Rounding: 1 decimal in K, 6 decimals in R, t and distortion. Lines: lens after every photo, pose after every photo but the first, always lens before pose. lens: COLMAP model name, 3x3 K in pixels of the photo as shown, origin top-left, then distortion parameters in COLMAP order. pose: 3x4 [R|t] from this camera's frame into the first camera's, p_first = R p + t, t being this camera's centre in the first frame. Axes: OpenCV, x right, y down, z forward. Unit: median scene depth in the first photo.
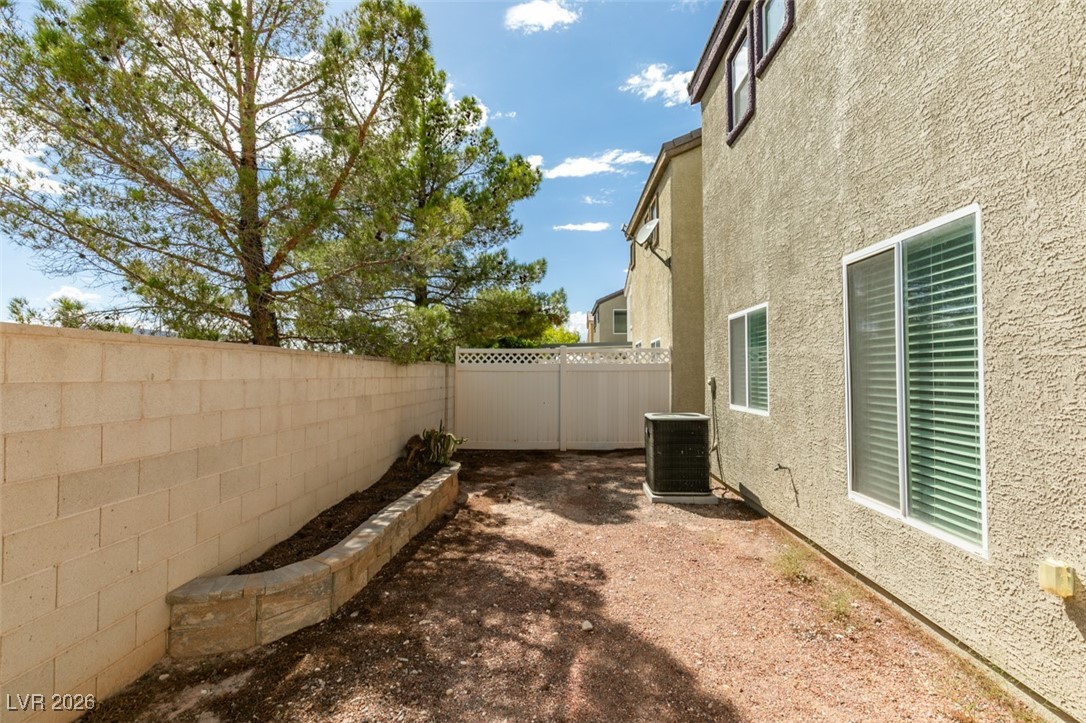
lens RADIAL K [[485.8, 0, 542.2], [0, 485.8, 364.3], [0, 0, 1]] dist [0.004421, -0.000490]
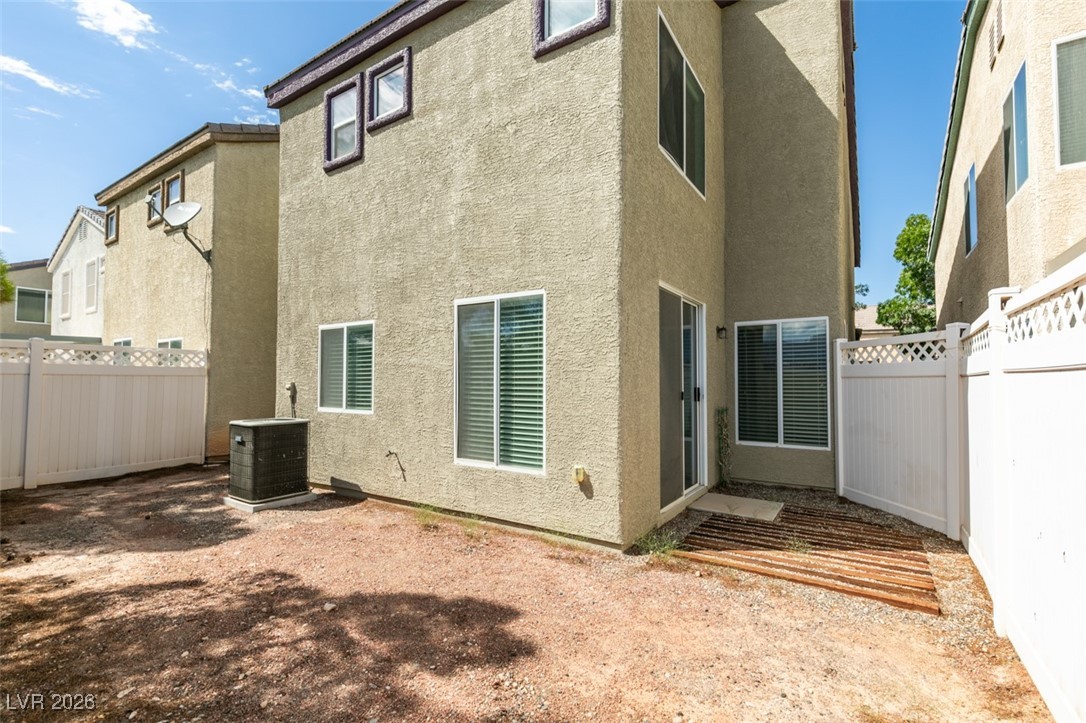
lens RADIAL K [[485.8, 0, 542.2], [0, 485.8, 364.3], [0, 0, 1]] dist [0.004421, -0.000490]
pose [[0.511153, 0.034226, 0.858808, -0.447762], [-0.020786, 0.999407, -0.027458, 0.008589], [-0.859238, -0.003816, 0.511562, 0.020867]]
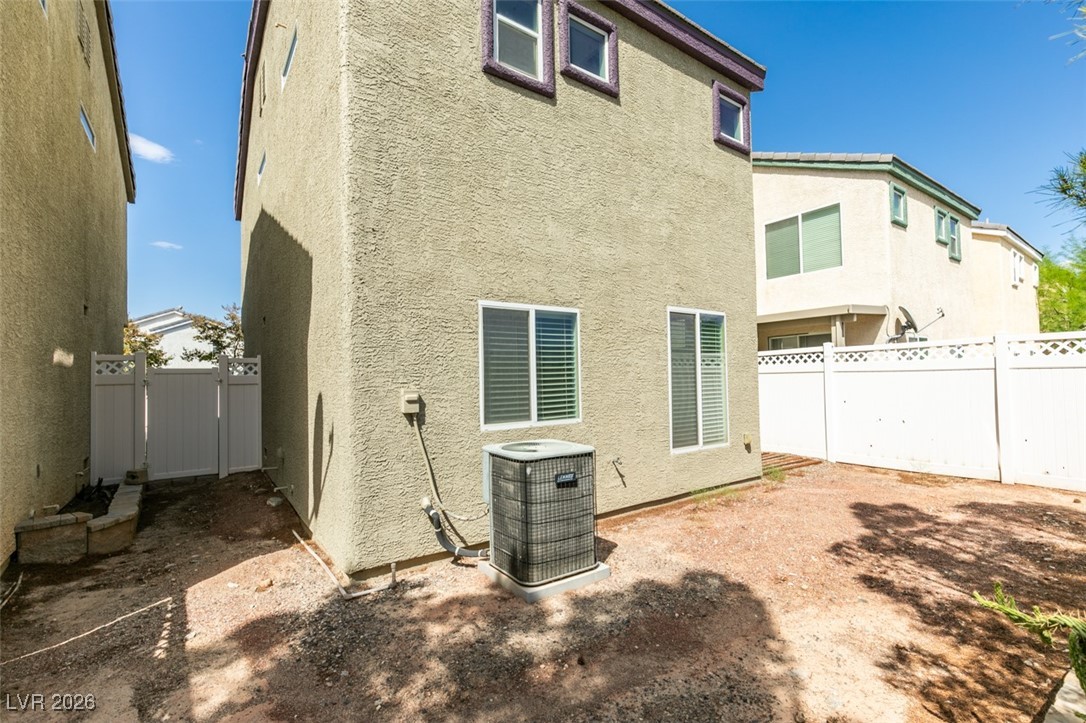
lens RADIAL K [[485.8, 0, 542.2], [0, 485.8, 364.3], [0, 0, 1]] dist [0.004421, -0.000490]
pose [[-0.619765, 0.040853, 0.783724, -0.340984], [0.007127, 0.998896, -0.046433, 0.041353], [-0.784755, -0.023192, -0.619372, 2.084161]]
